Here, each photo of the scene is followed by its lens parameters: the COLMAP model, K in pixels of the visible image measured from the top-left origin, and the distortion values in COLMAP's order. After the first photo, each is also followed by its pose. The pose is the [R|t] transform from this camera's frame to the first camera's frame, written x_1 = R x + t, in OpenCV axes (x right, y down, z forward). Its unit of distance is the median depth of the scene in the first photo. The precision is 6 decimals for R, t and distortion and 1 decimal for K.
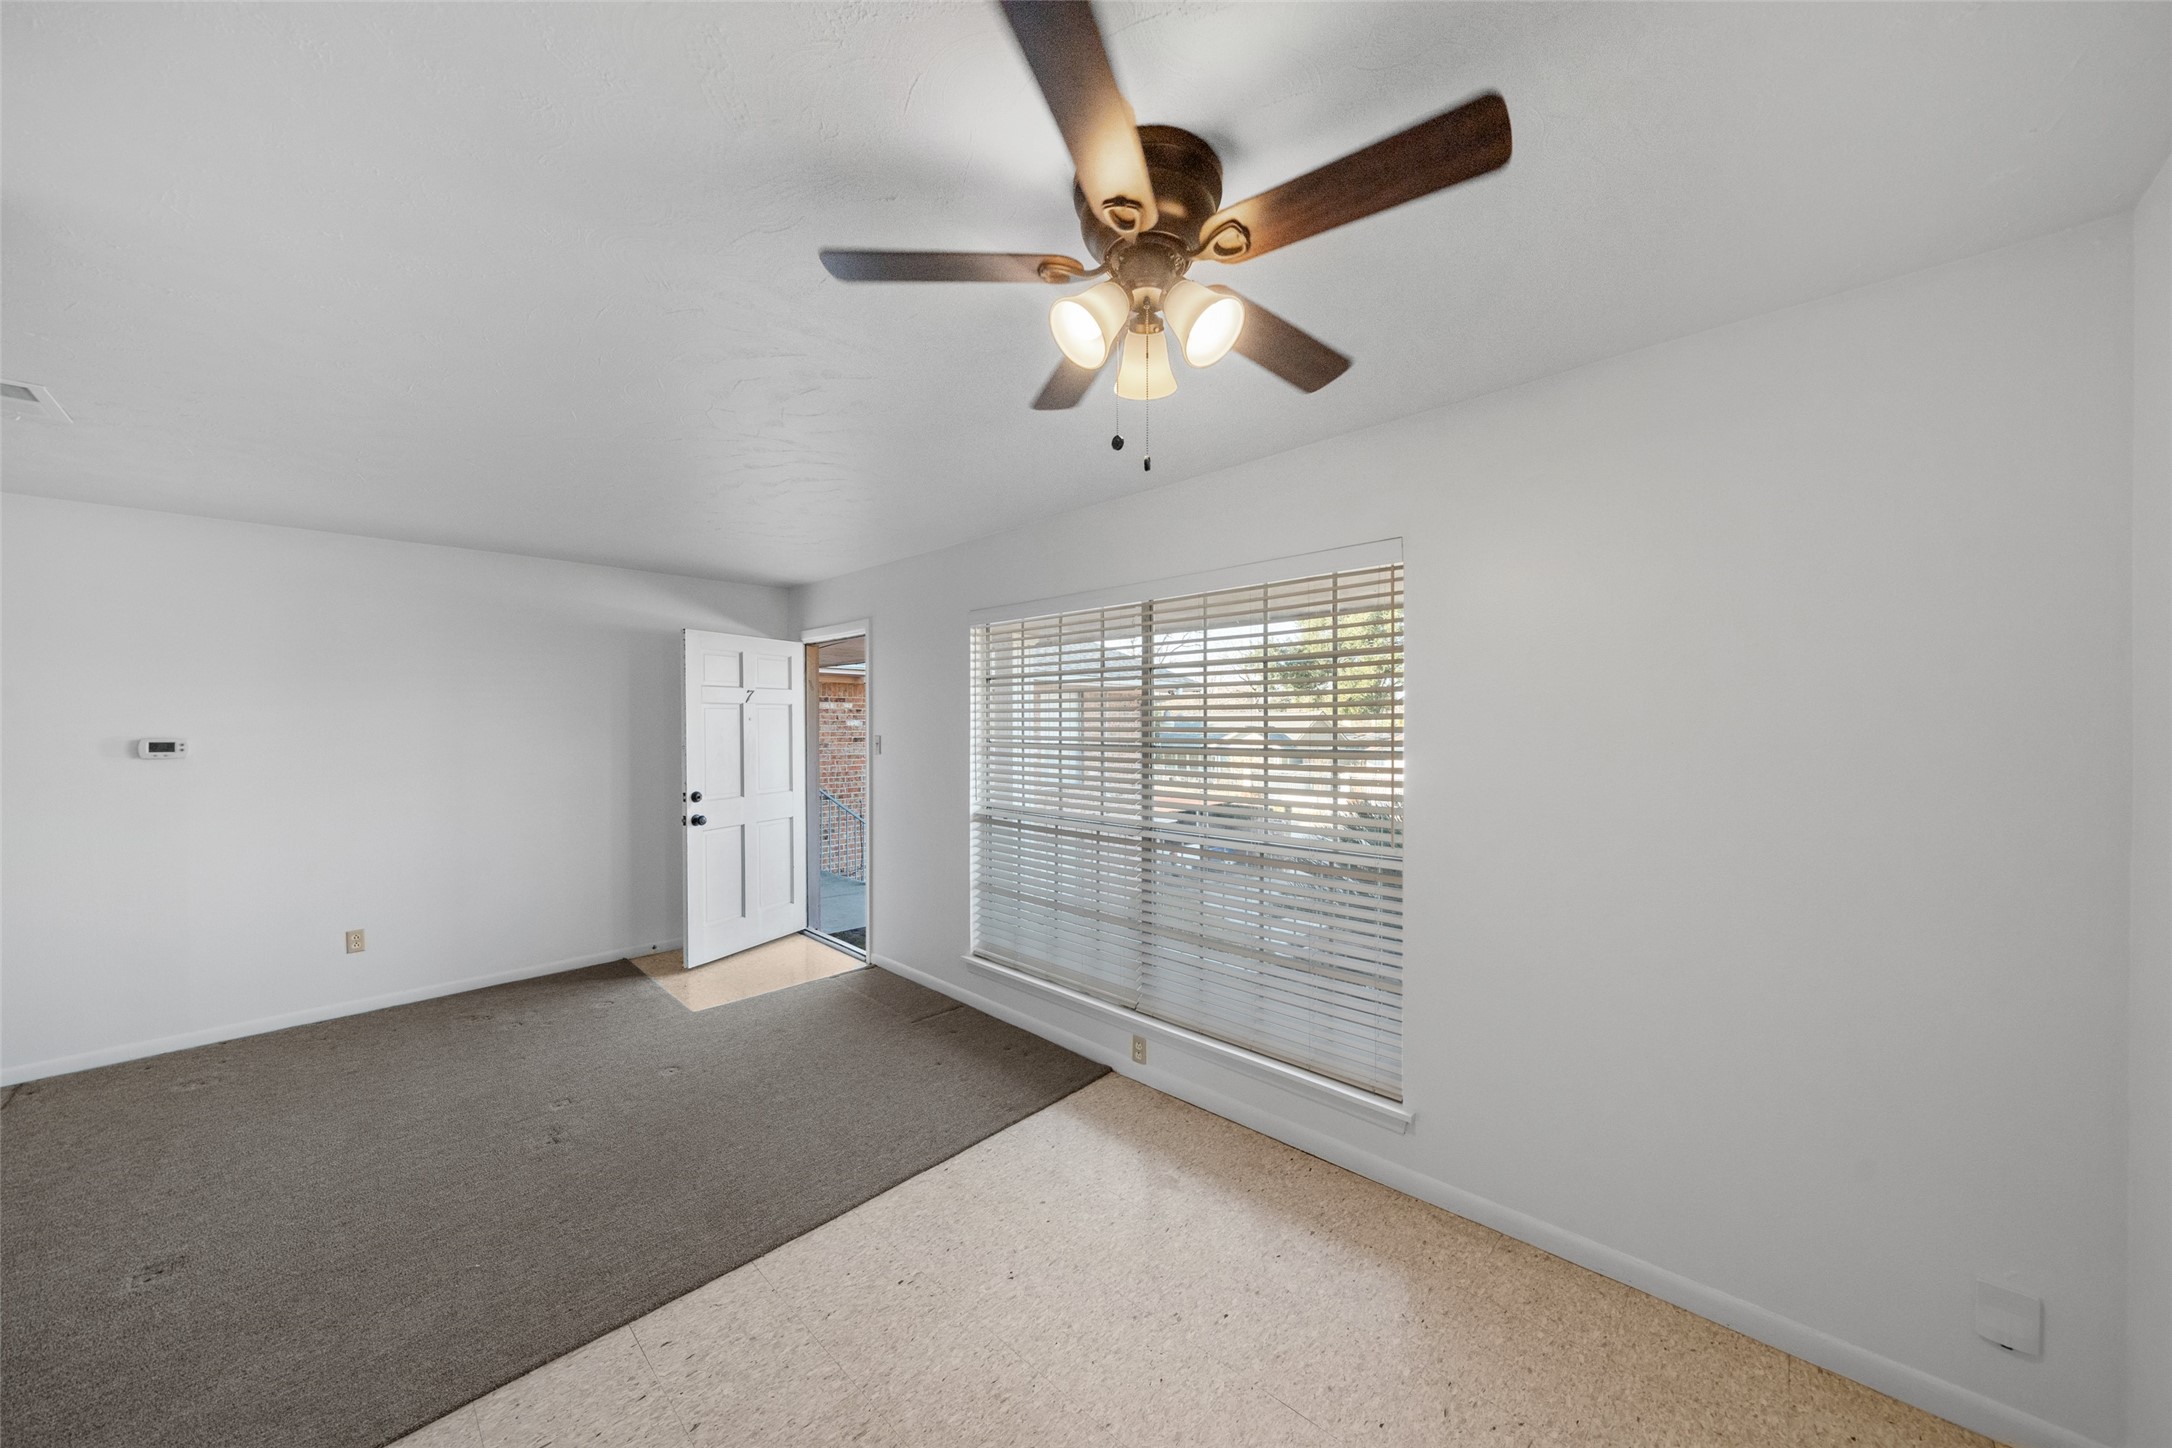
lens RADIAL K [[740.9, 0, 1090.6], [0, 740.9, 721.0], [0, 0, 1]] dist [0.000510, -0.000031]
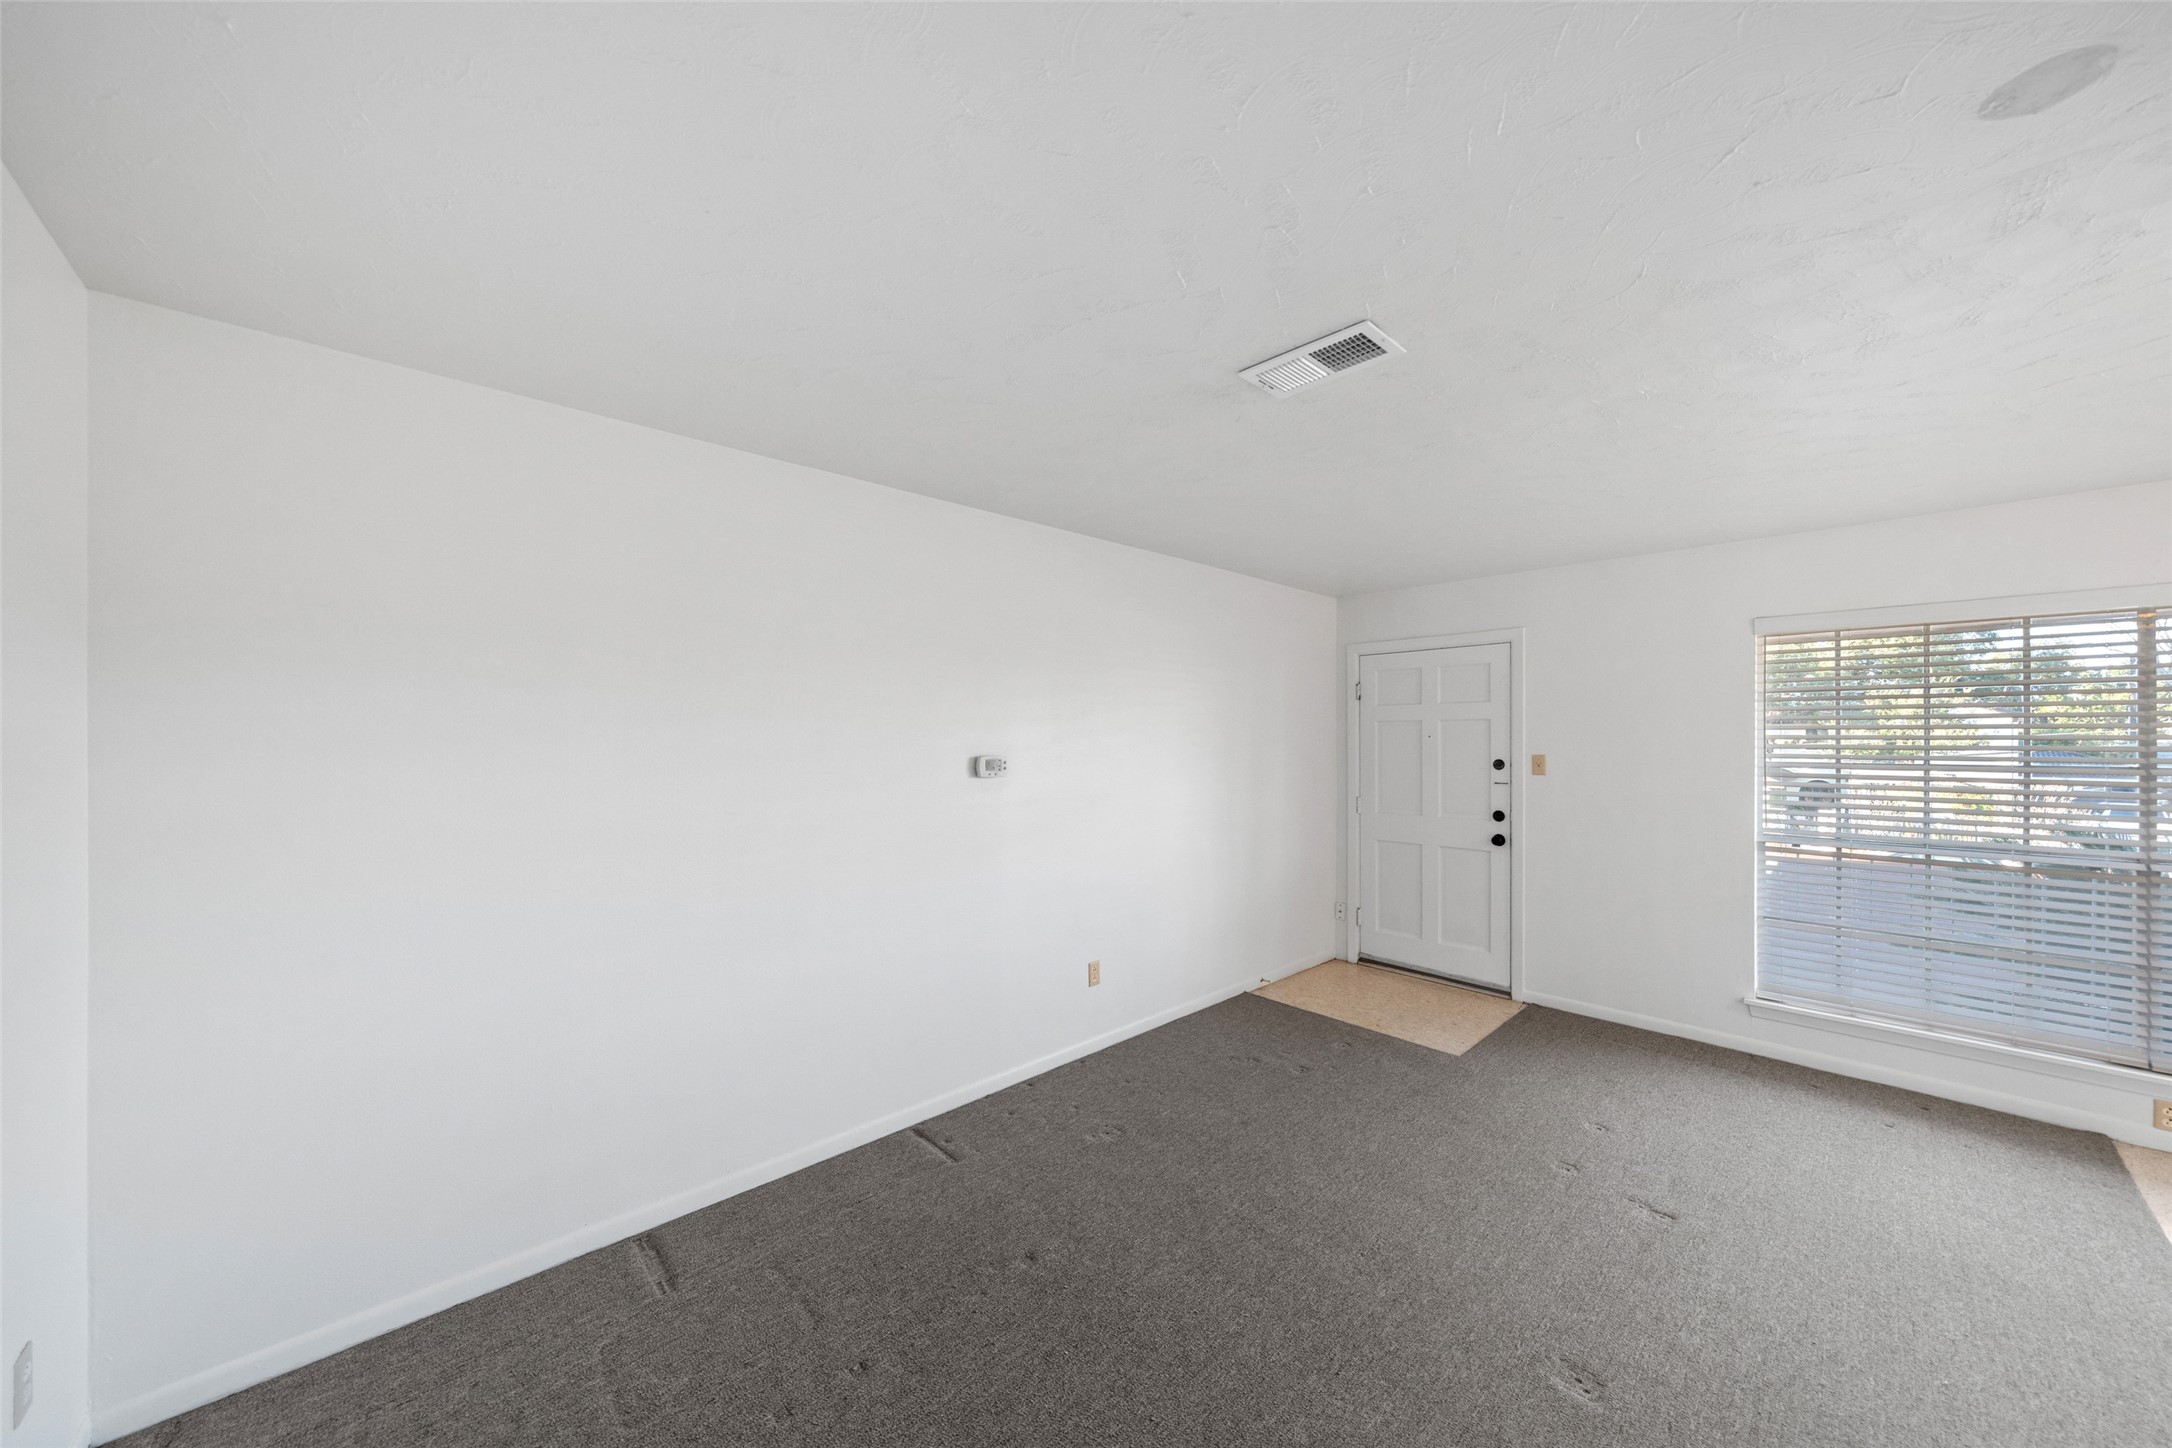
lens RADIAL K [[750.8, 0, 1078.7], [0, 750.8, 741.9], [0, 0, 1]] dist [0.000091, -0.000047]
pose [[0.999027, -0.001264, -0.044095, -1.128460], [0.001724, 0.999945, 0.010389, -0.004380], [0.044079, -0.010454, 0.998973, 0.071040]]
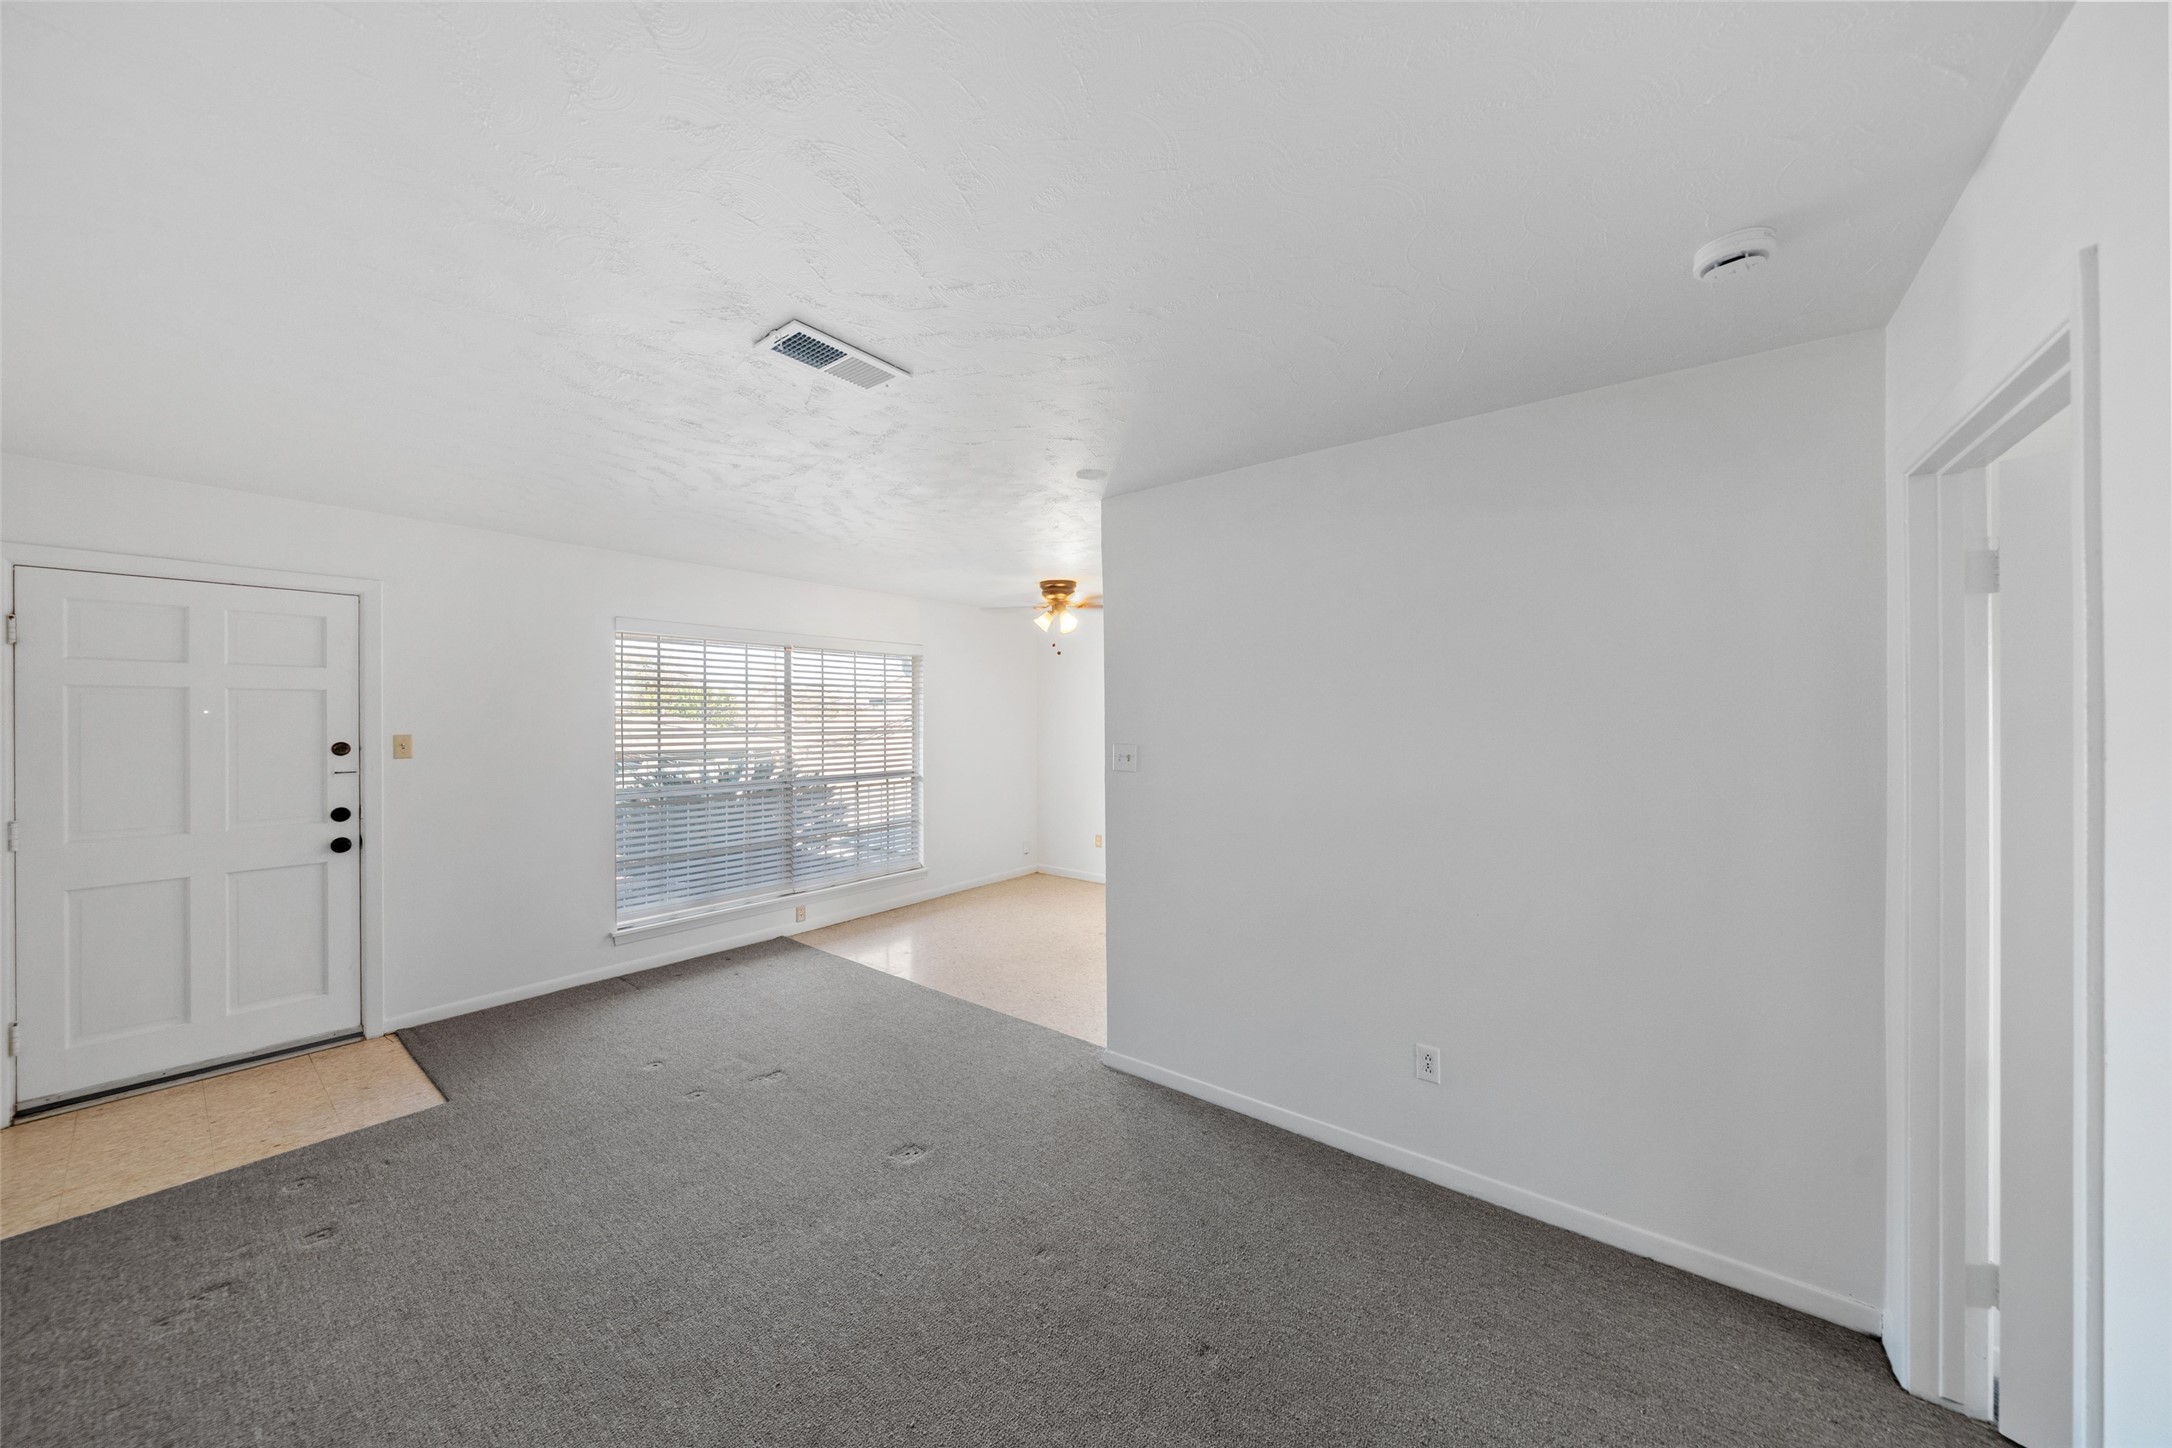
lens RADIAL K [[746.4, 0, 1095.7], [0, 746.4, 715.6], [0, 0, 1]] dist [-0.001099, 0.000114]
pose [[-0.111821, -0.001217, 0.993728, -1.599774], [-0.006481, 0.999979, 0.000495, -0.002575], [-0.993707, -0.006385, -0.111826, 0.518360]]
